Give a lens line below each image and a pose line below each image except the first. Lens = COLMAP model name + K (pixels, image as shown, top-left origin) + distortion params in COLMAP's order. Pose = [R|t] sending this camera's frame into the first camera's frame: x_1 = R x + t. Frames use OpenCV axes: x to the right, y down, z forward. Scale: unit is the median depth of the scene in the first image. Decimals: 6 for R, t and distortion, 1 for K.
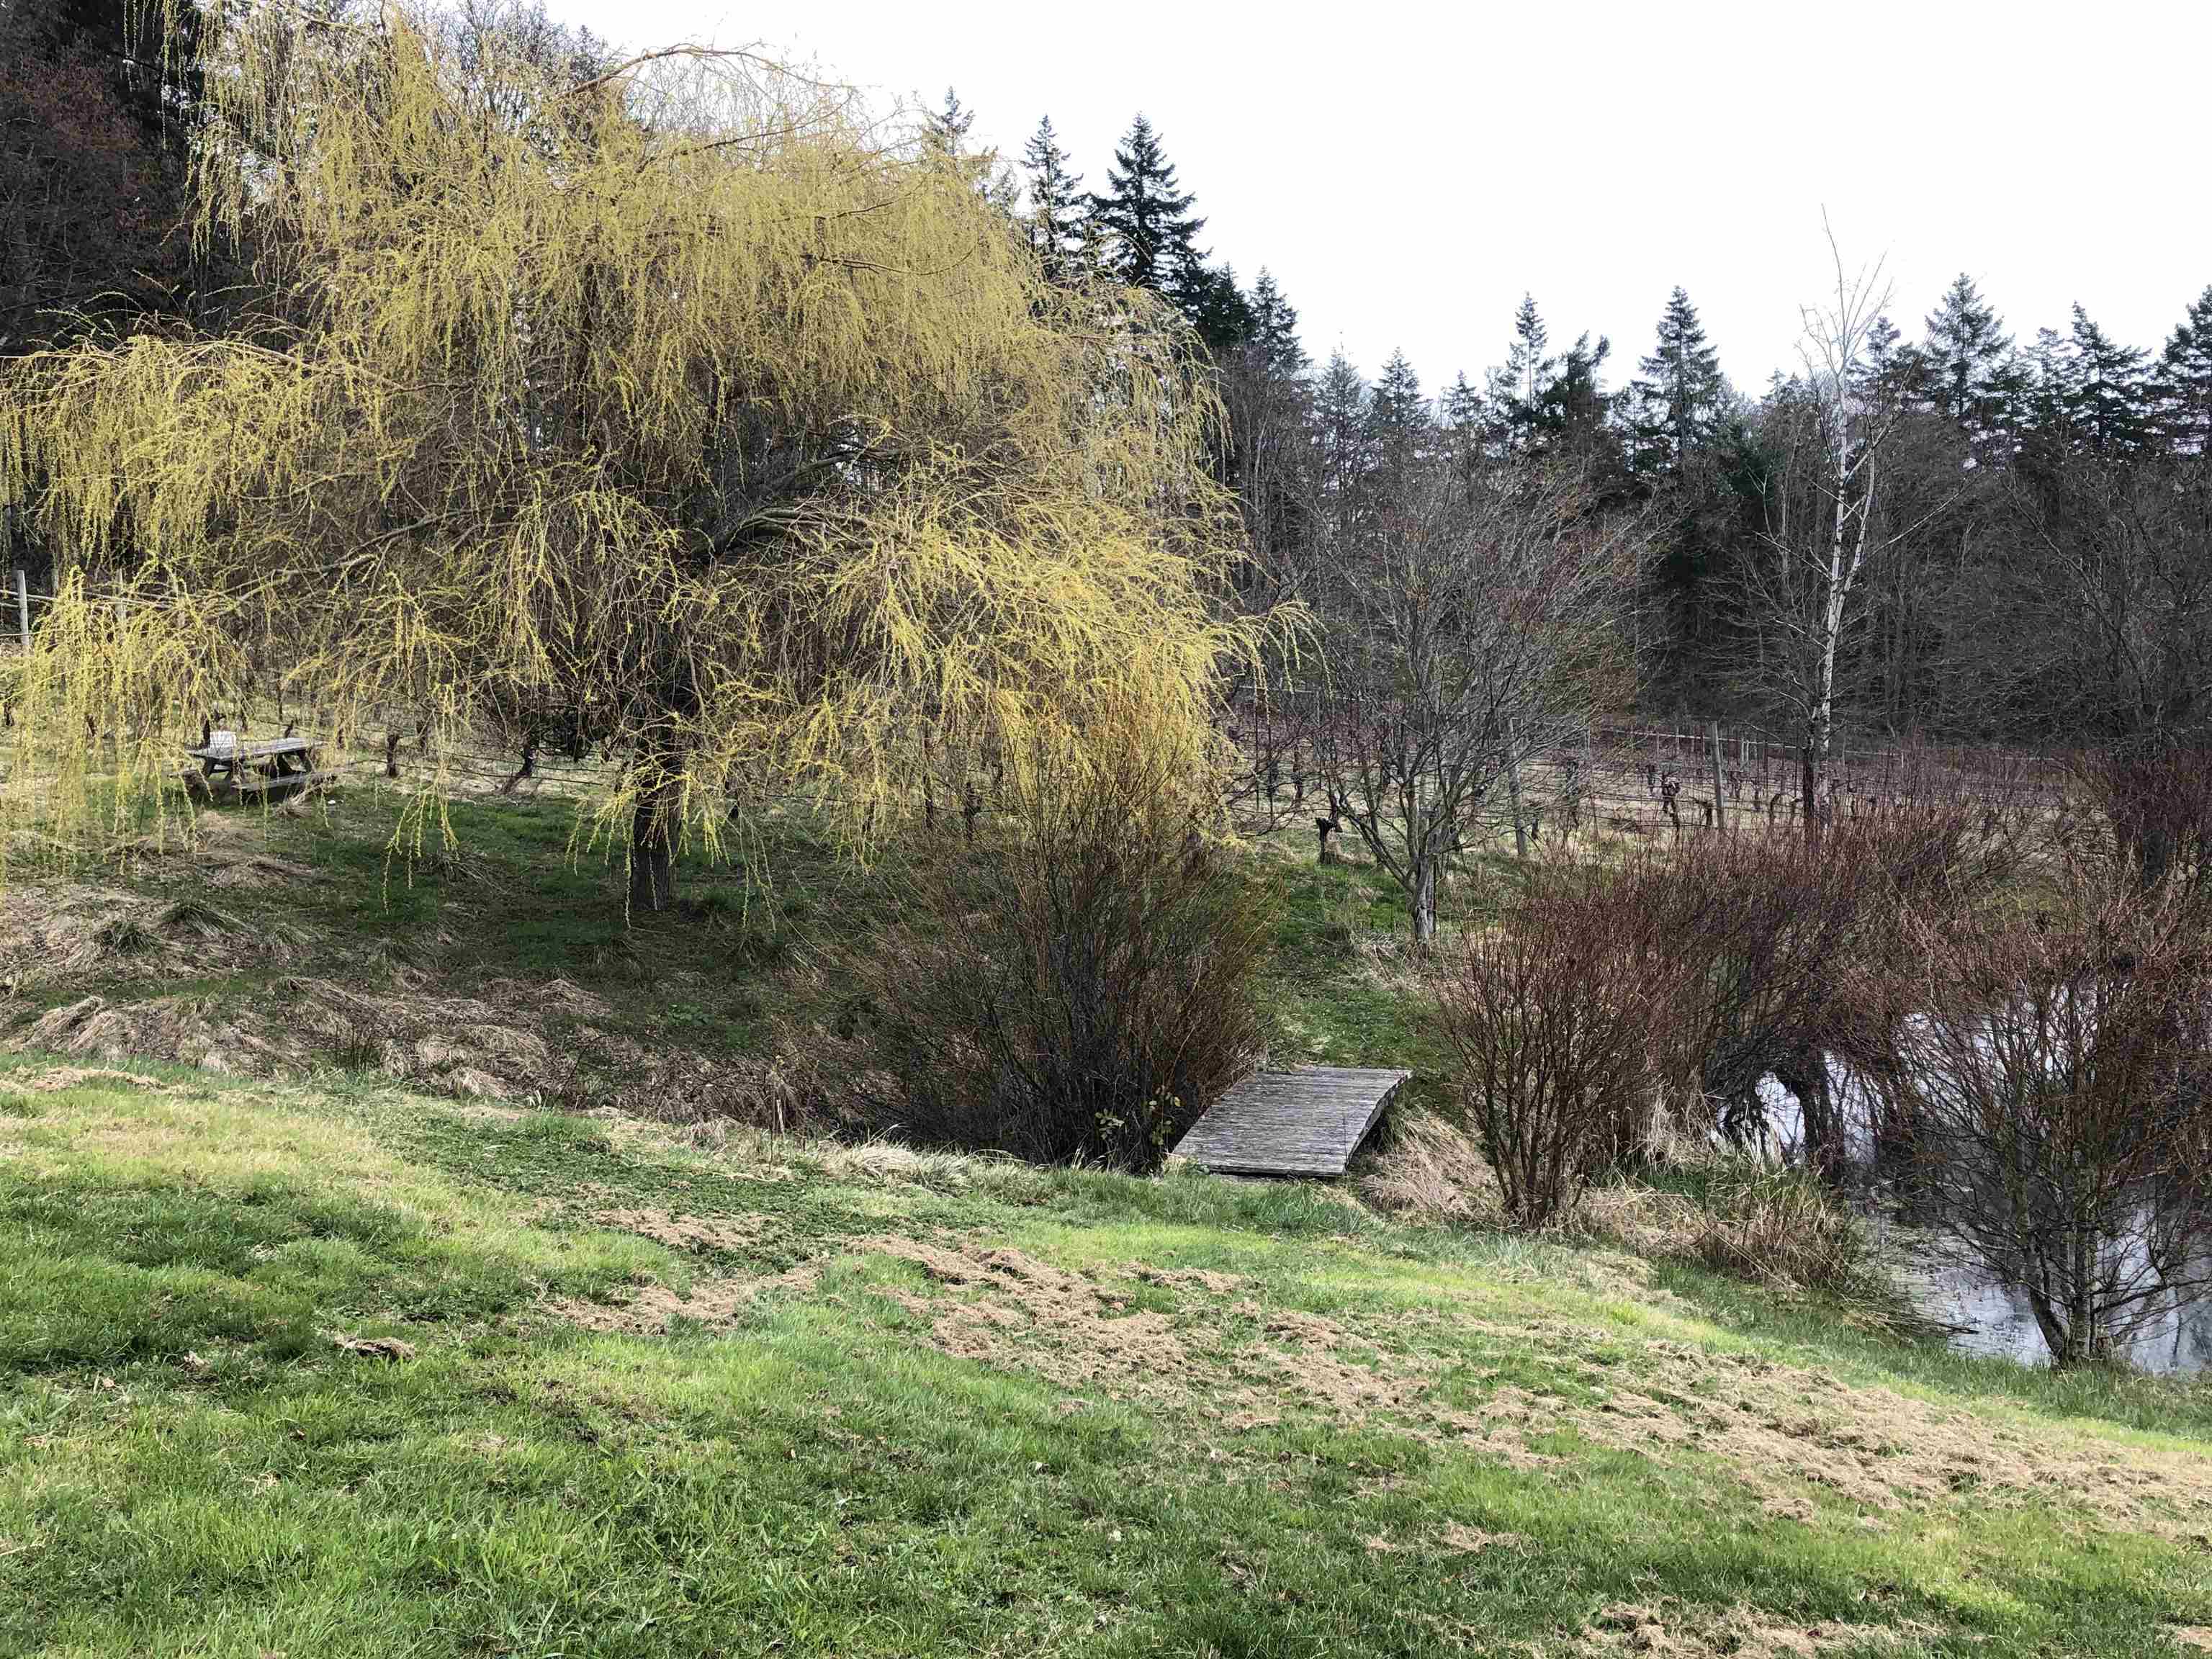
lens RADIAL K [[1850.8, 0, 1101.9], [0, 1850.8, 833.6], [0, 0, 1]] dist [-0.010045, -0.003767]
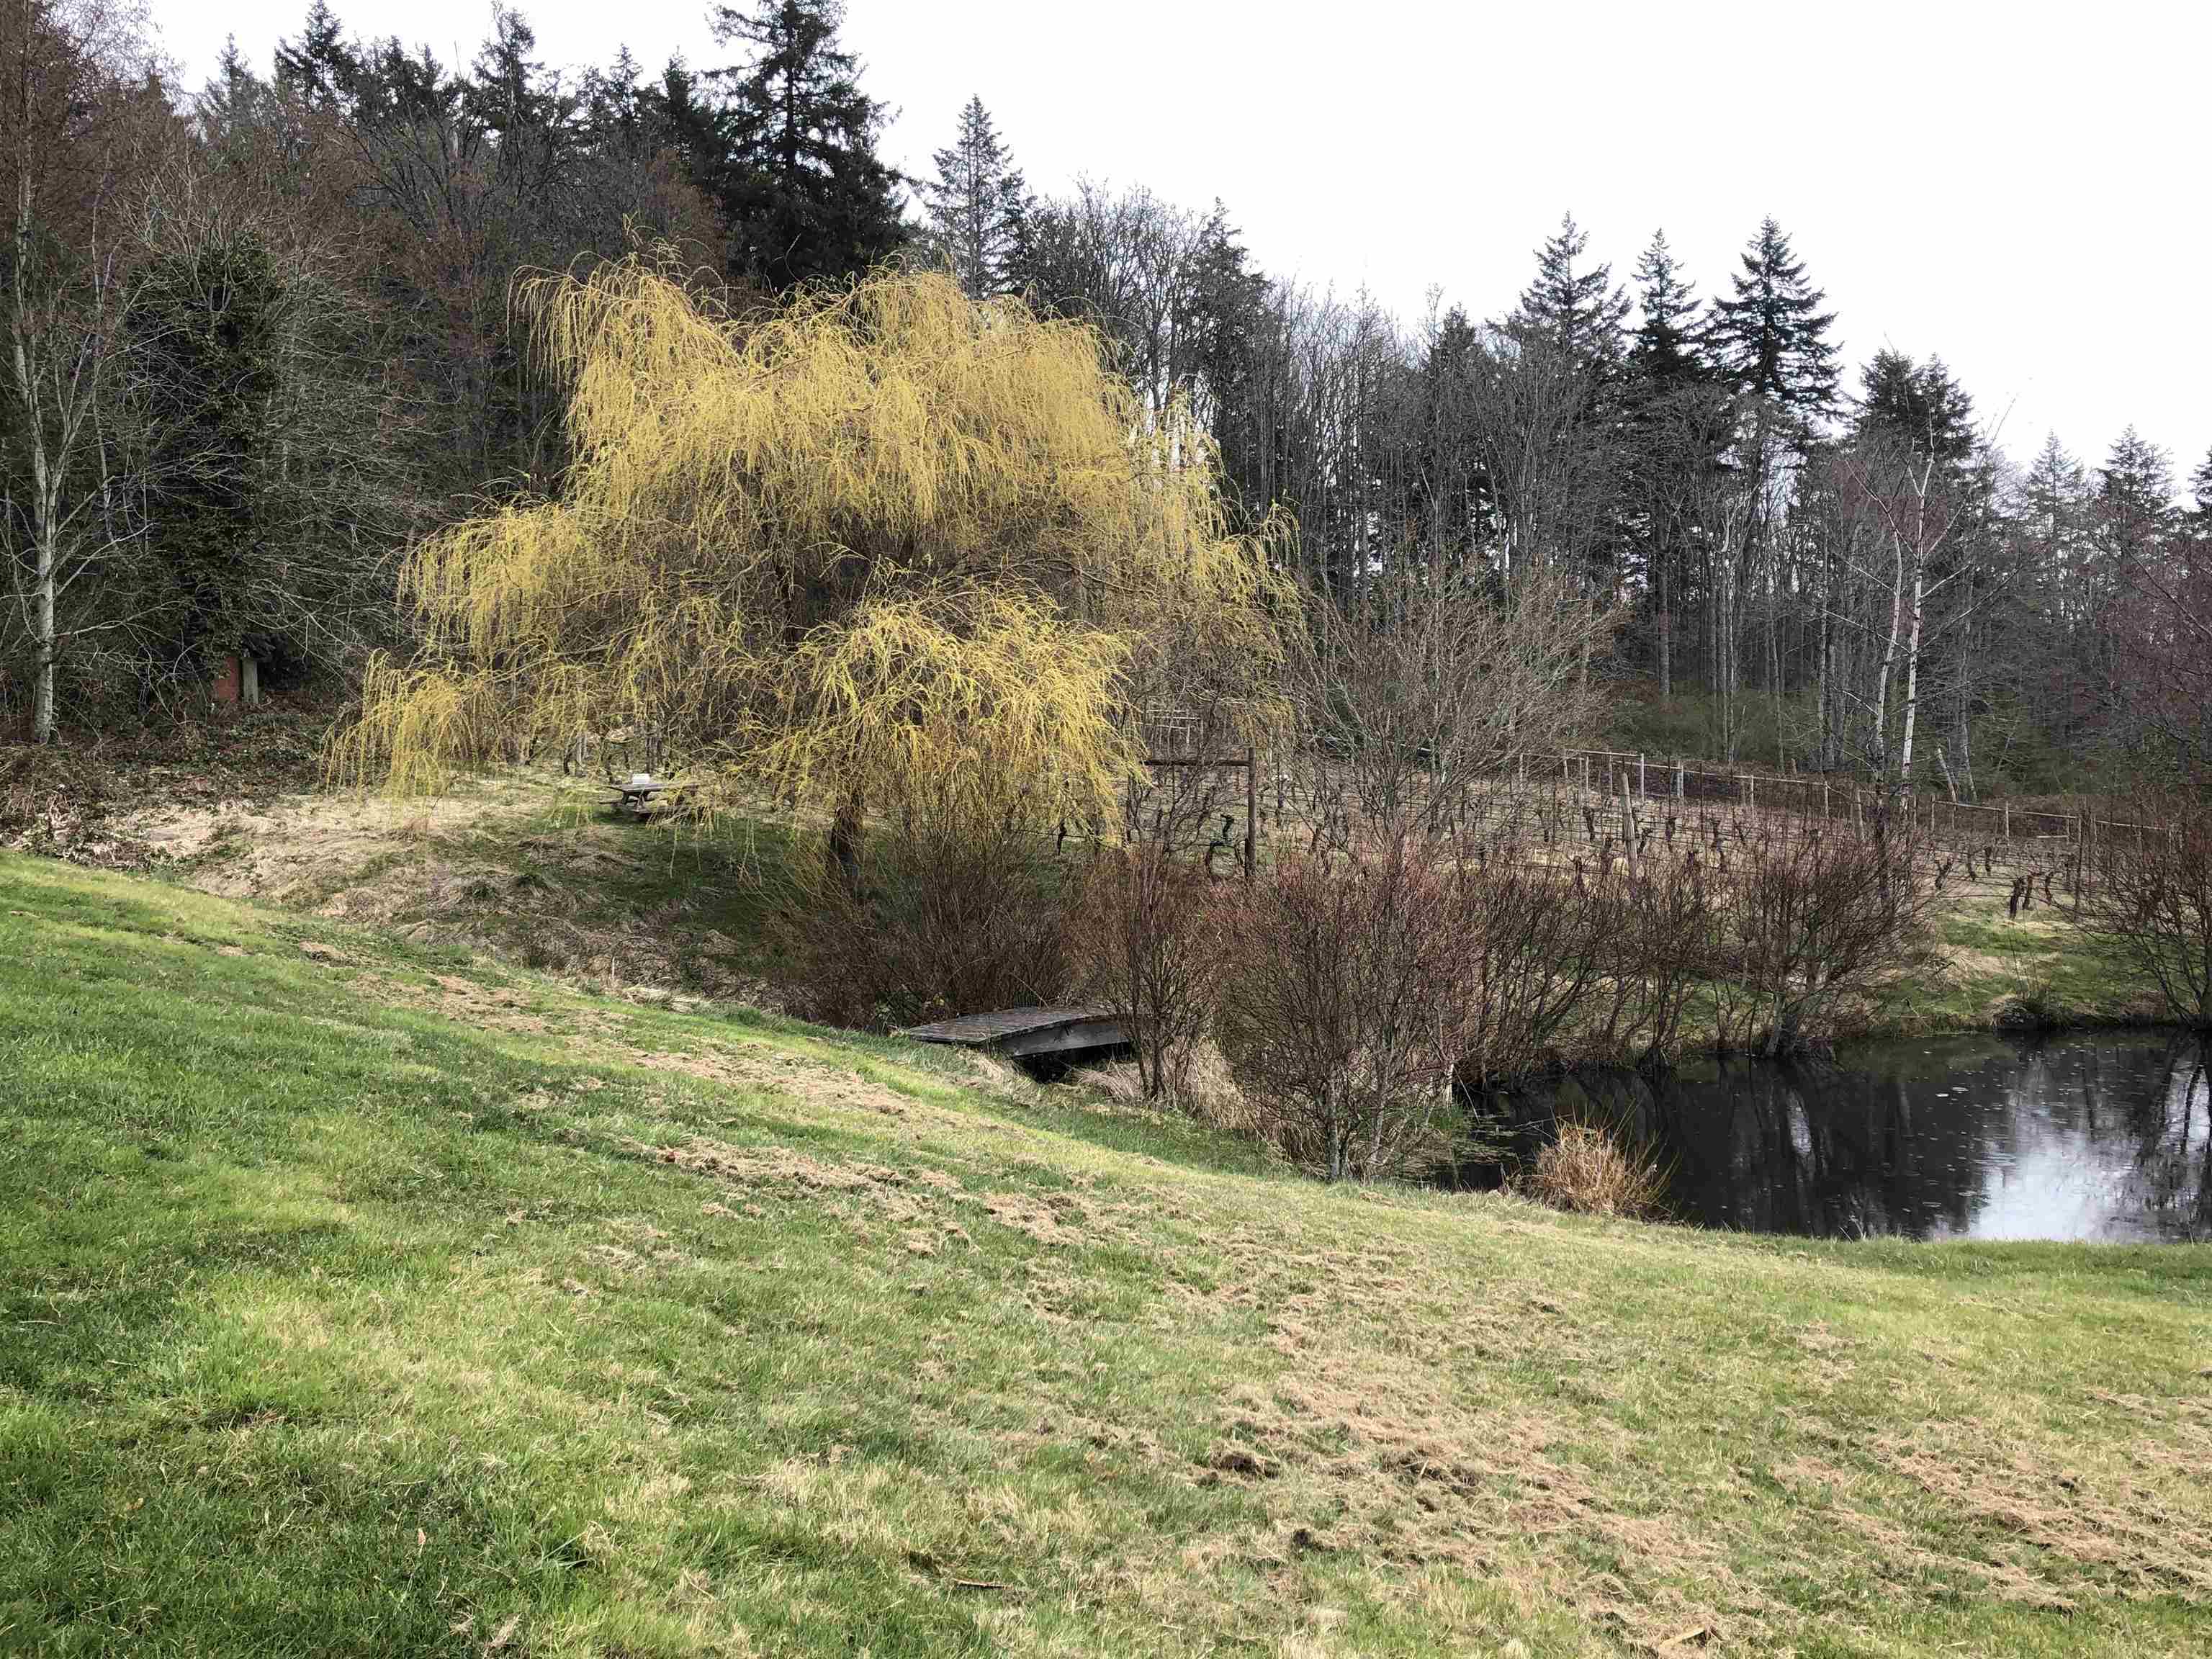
lens RADIAL K [[1850.8, 0, 1112.0], [0, 1850.8, 825.6], [0, 0, 1]] dist [-0.010045, -0.003767]
pose [[0.915933, 0.027935, -0.400358, 0.104692], [-0.051347, 0.997533, -0.047867, 0.008408], [0.398033, 0.064400, 0.915108, -0.041889]]
